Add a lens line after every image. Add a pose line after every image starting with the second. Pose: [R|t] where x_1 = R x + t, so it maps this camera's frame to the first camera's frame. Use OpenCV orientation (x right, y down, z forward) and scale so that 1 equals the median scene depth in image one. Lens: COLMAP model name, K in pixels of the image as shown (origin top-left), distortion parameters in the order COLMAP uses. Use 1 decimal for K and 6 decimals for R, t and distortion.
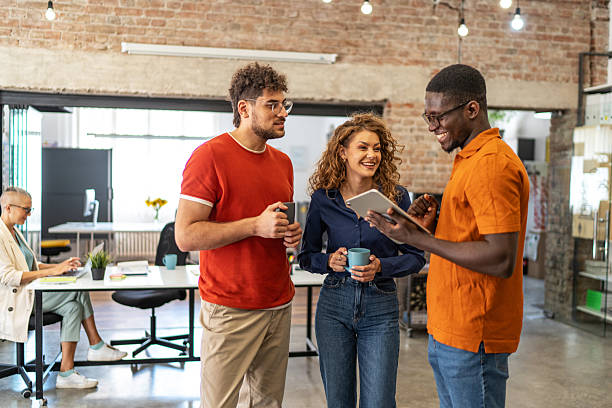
lens RADIAL K [[585.5, 0, 309.8], [0, 585.5, 202.1], [0, 0, 1]] dist [-0.007088, 0.018300]
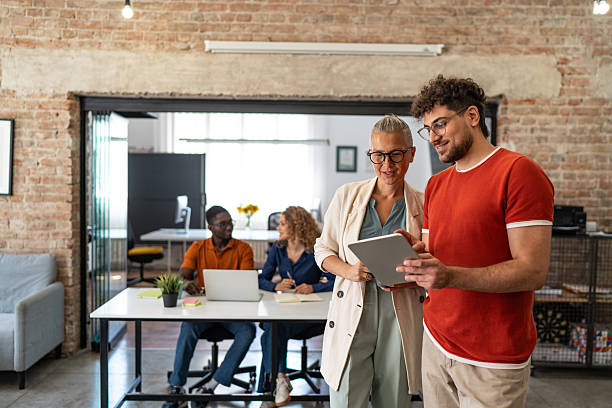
lens RADIAL K [[585.5, 0, 309.8], [0, 585.5, 202.1], [0, 0, 1]] dist [-0.007088, 0.018300]
pose [[0.986115, 0.003669, -0.166023, -0.004266], [-0.003824, 0.999993, -0.000612, -0.017272], [0.166019, 0.001238, 0.986122, 0.110532]]
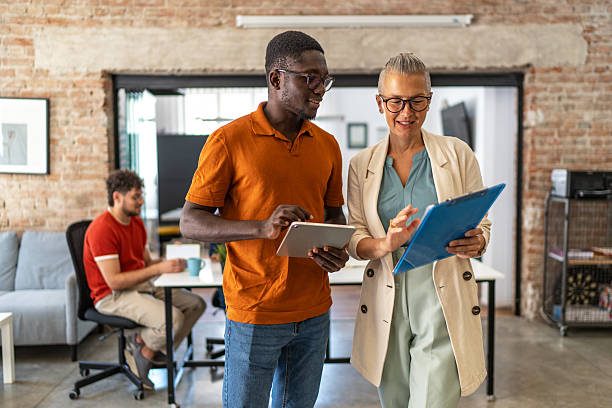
lens RADIAL K [[585.5, 0, 309.8], [0, 585.5, 202.1], [0, 0, 1]] dist [-0.007088, 0.018300]
pose [[0.988182, -0.015827, -0.152467, -0.065425], [0.020446, 0.999377, 0.028777, -0.001715], [0.151916, -0.031554, 0.987890, 0.084663]]
